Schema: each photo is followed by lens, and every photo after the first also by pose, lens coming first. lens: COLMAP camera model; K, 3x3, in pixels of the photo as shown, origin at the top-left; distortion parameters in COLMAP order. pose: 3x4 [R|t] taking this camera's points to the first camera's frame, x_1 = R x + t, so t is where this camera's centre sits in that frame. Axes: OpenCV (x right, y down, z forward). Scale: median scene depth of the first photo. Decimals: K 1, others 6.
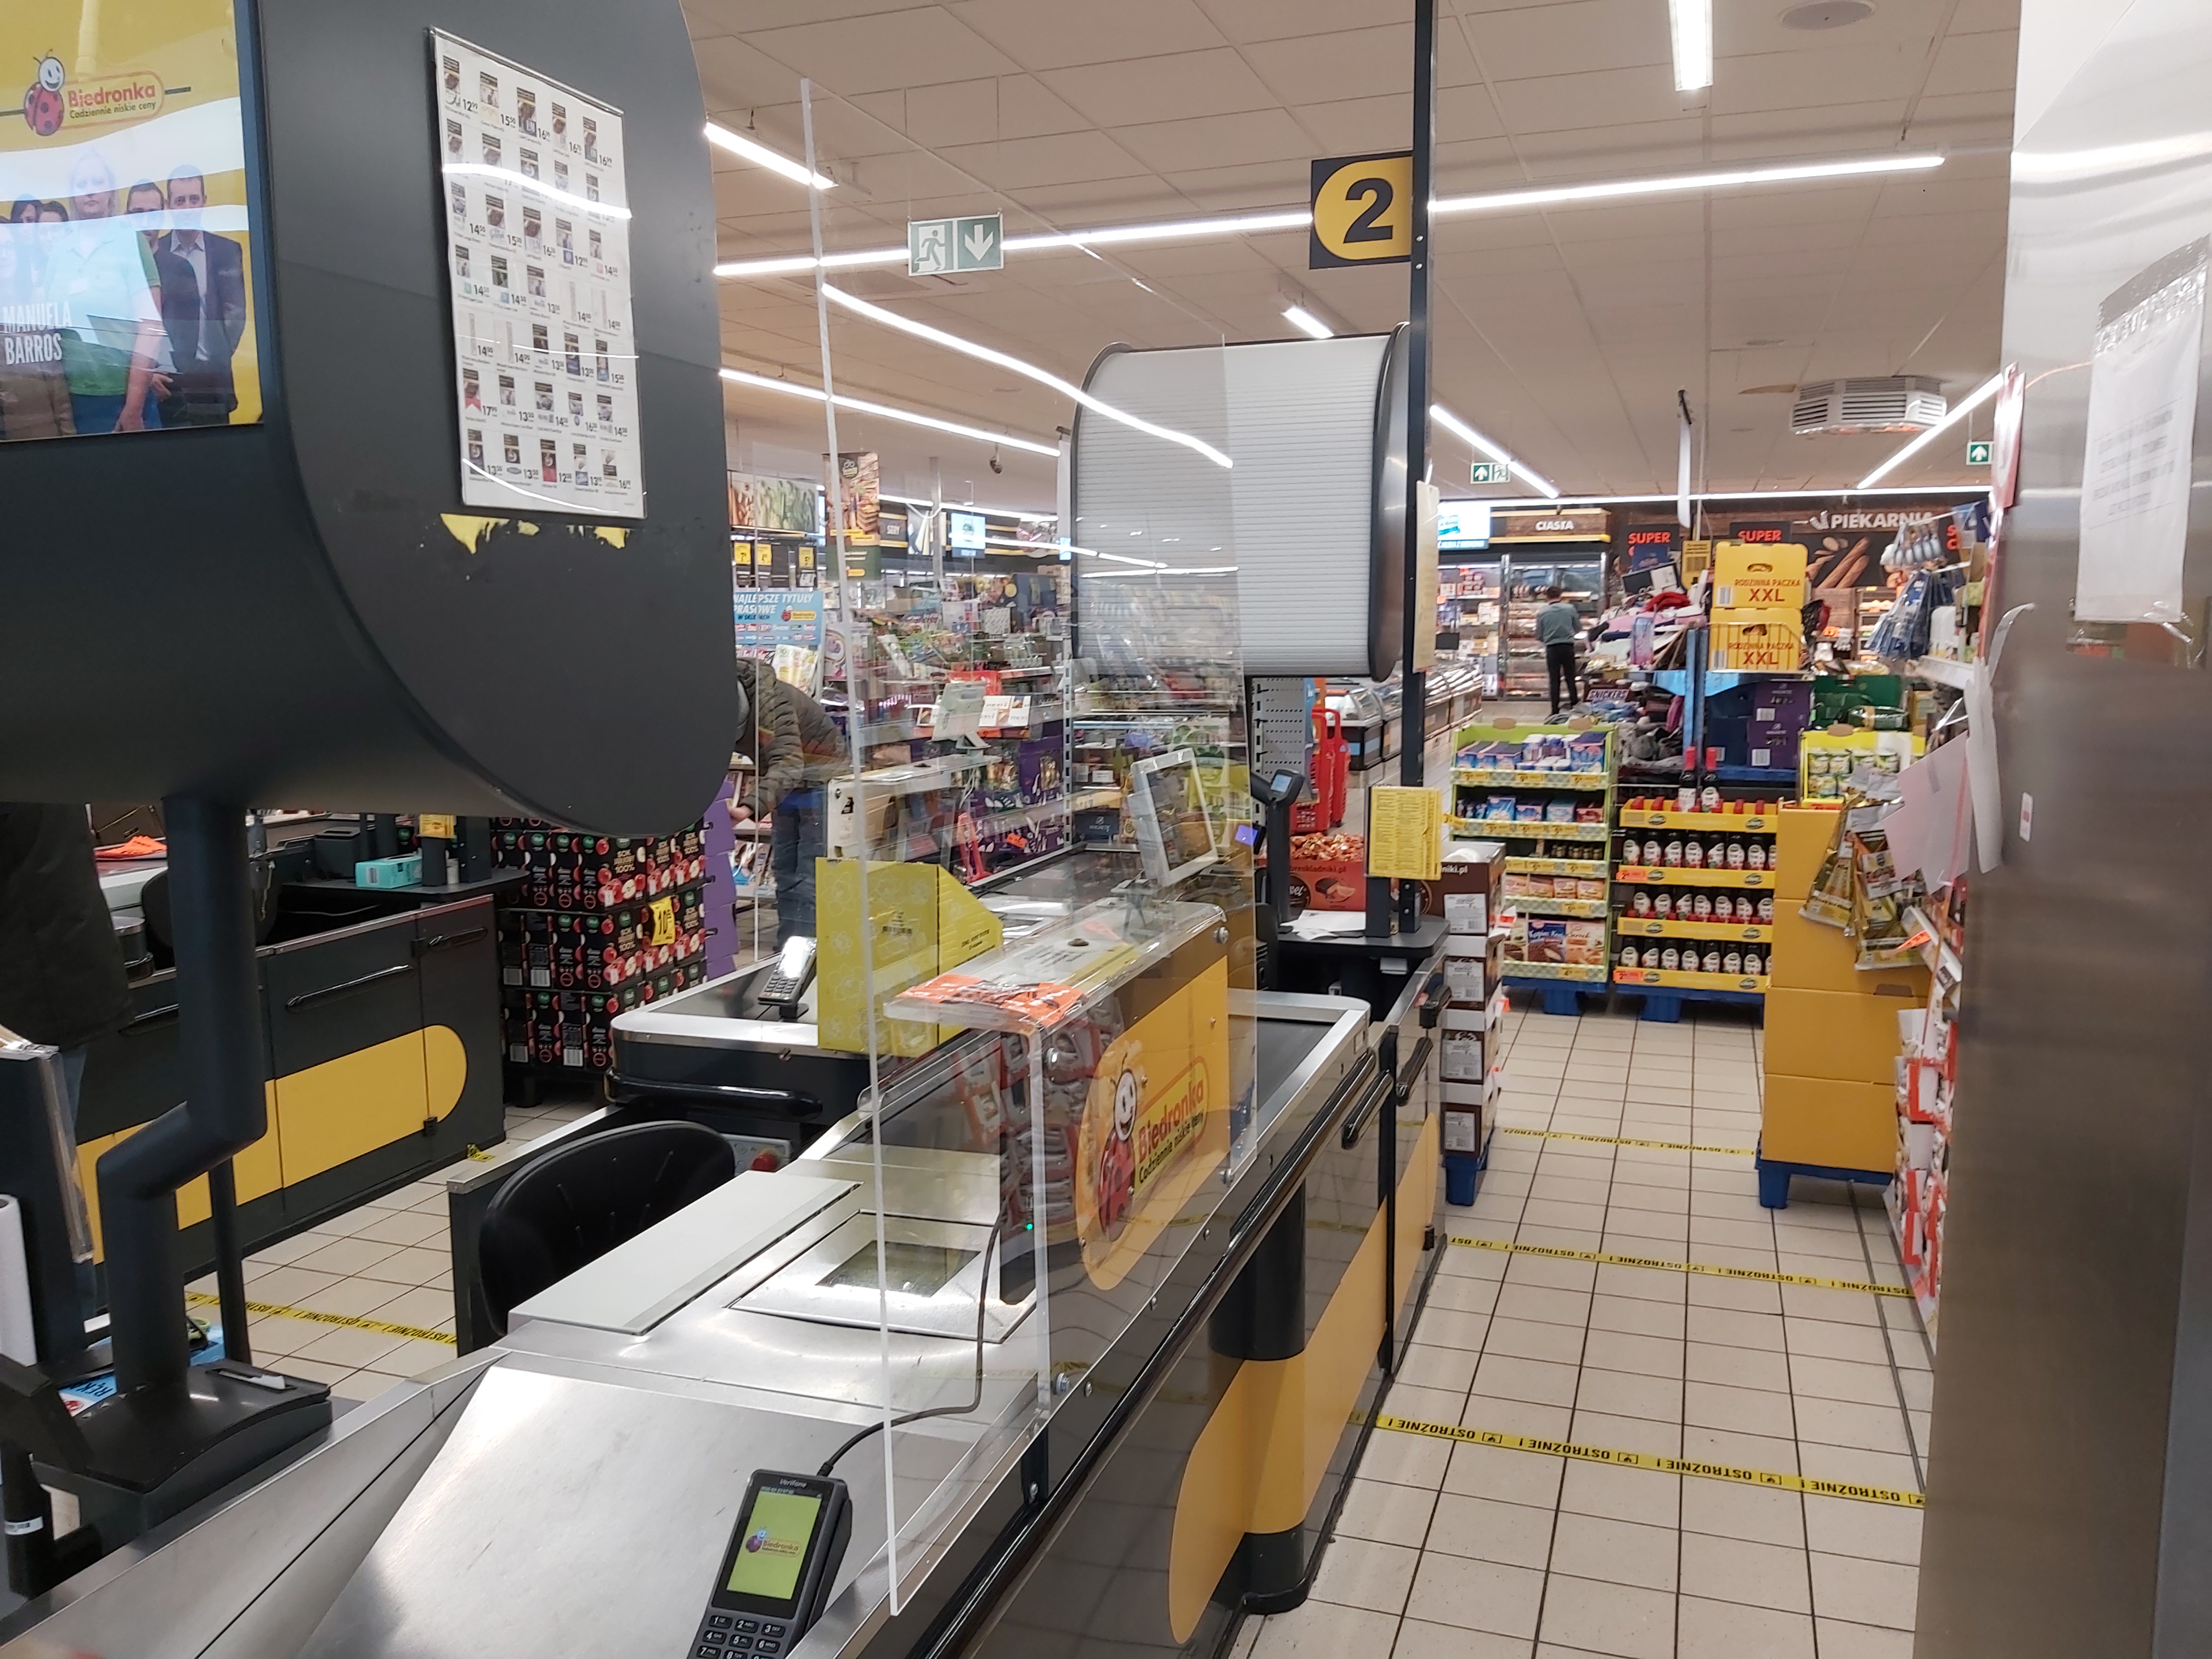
lens RADIAL K [[1684.0, 0, 1110.0], [0, 1684.0, 836.0], [0, 0, 1]] dist [0.010218, -0.002012]
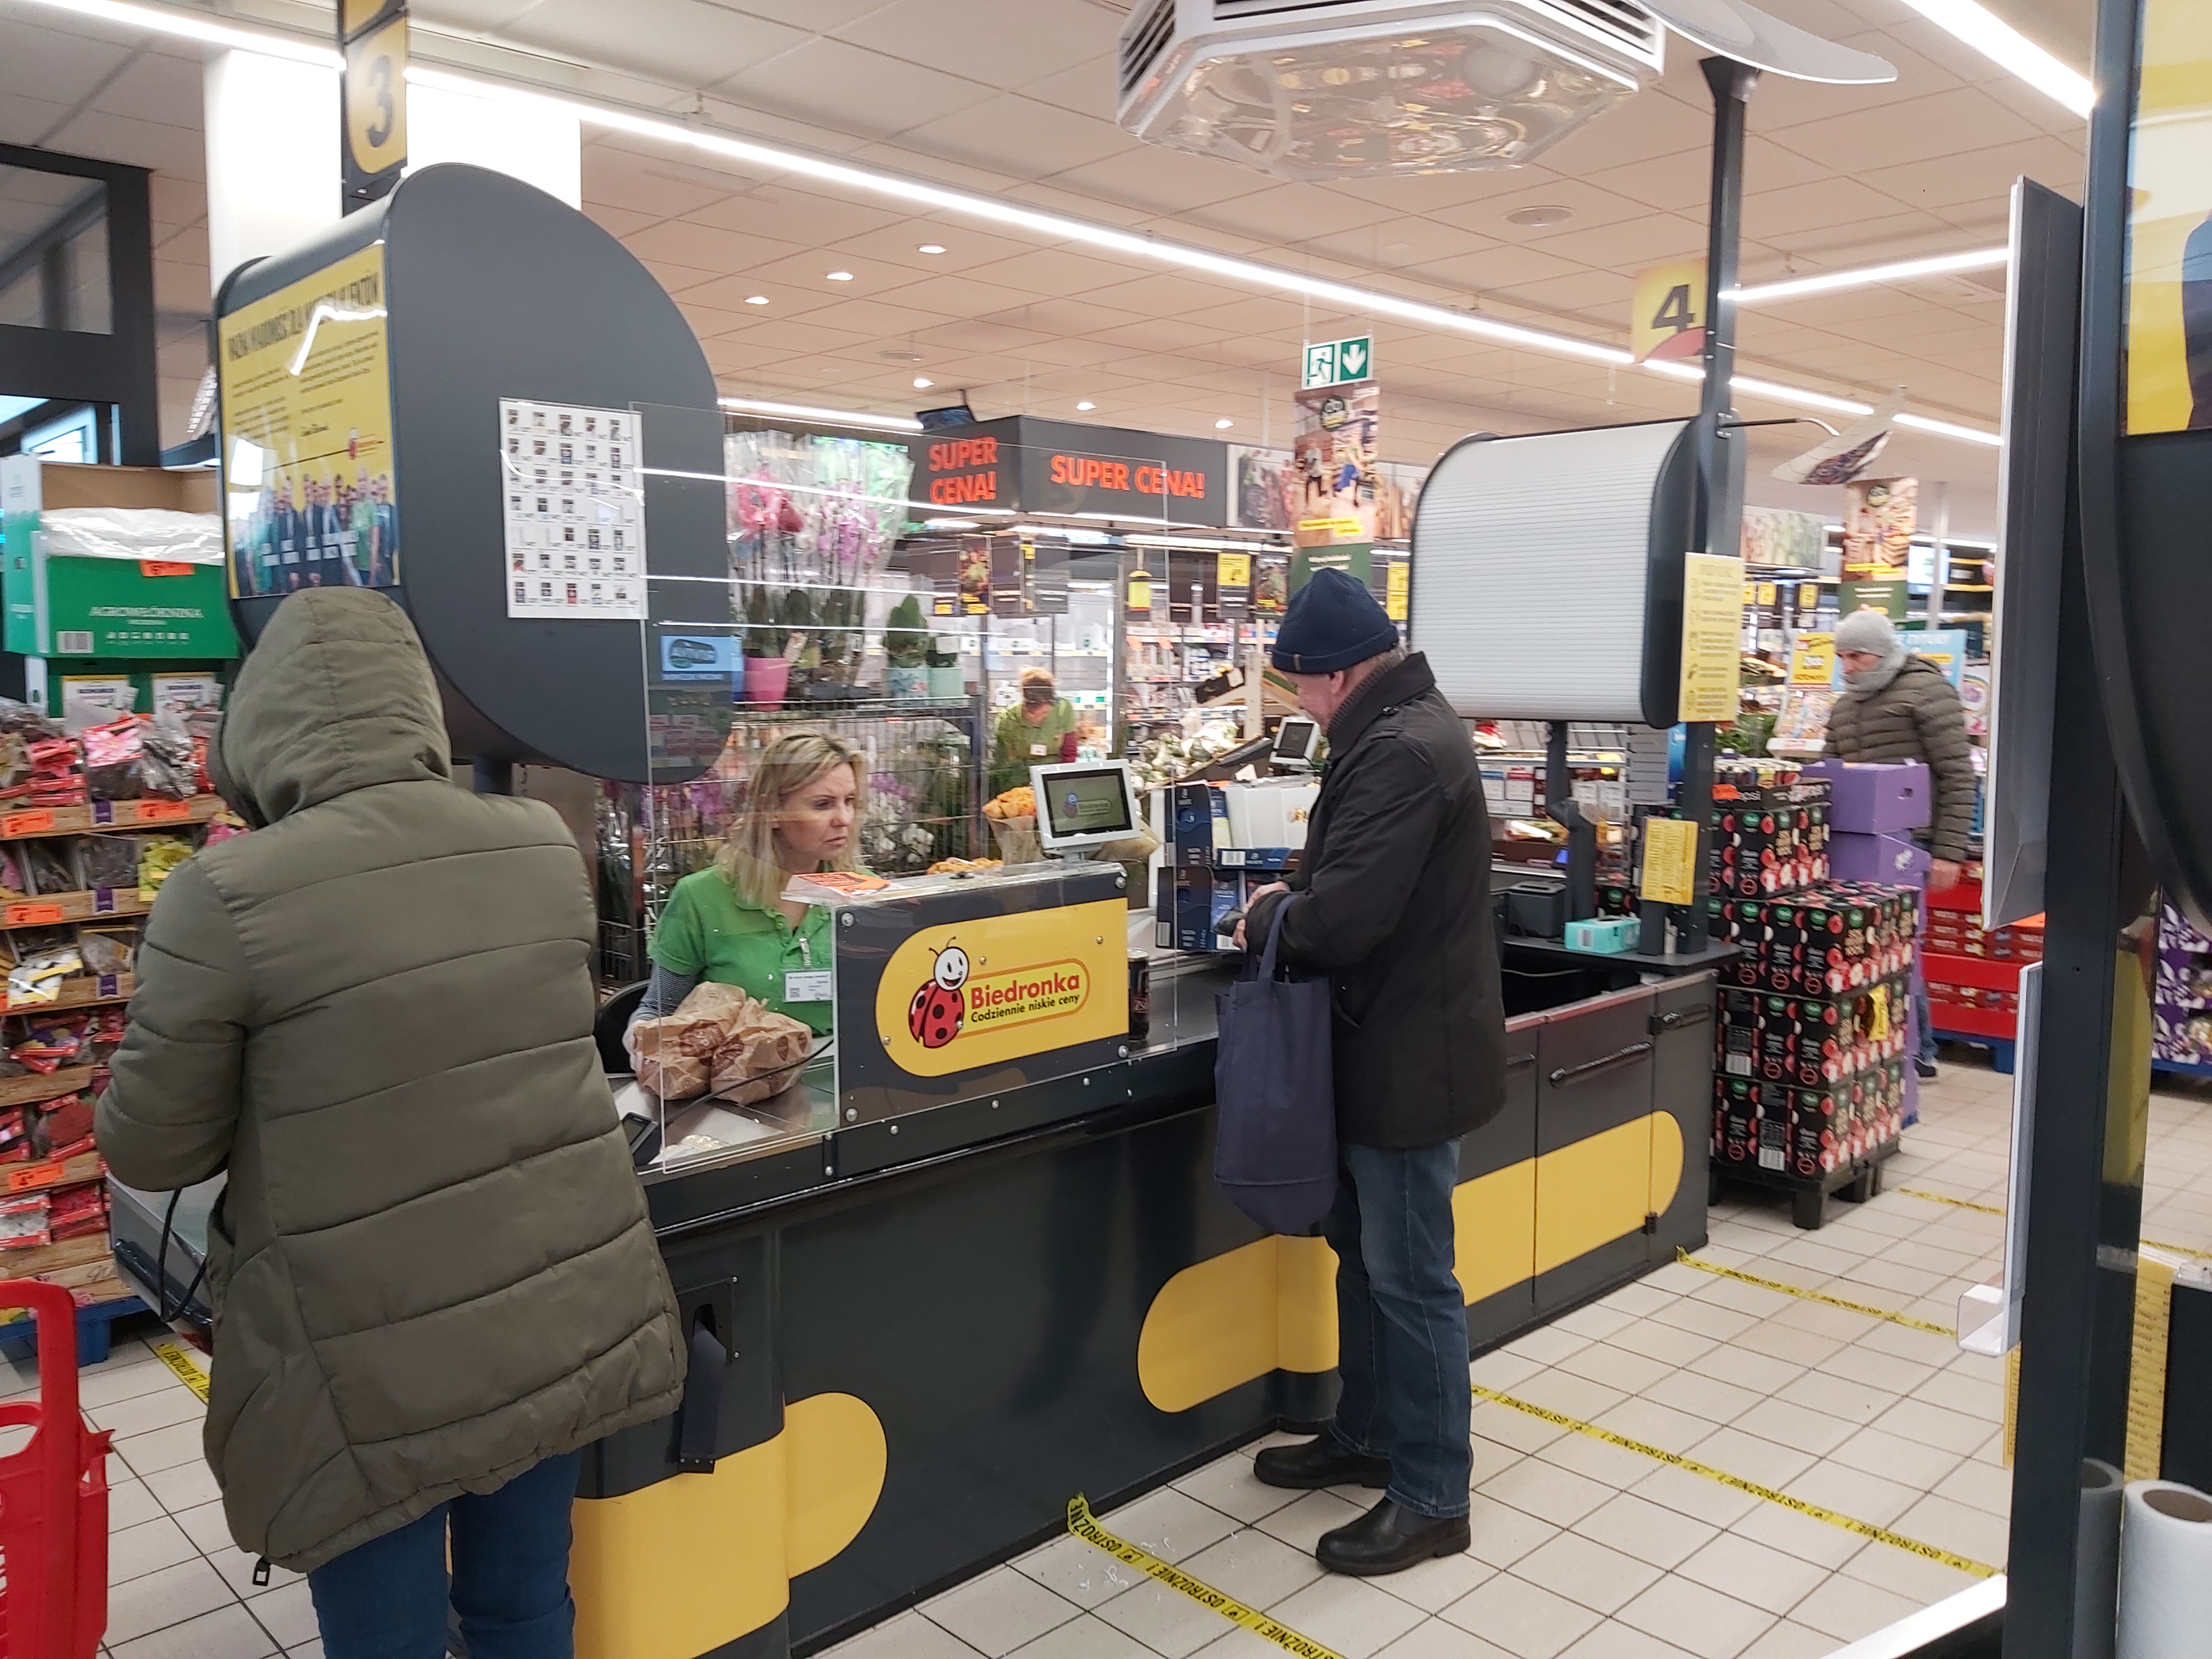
lens RADIAL K [[1684.0, 0, 1104.2], [0, 1684.0, 821.4], [0, 0, 1]] dist [0.010218, -0.002012]
pose [[0.887818, 0.049914, -0.457480, -0.236244], [-0.065255, 0.997710, -0.017782, -0.006278], [0.455544, 0.045640, 0.889042, 0.049898]]
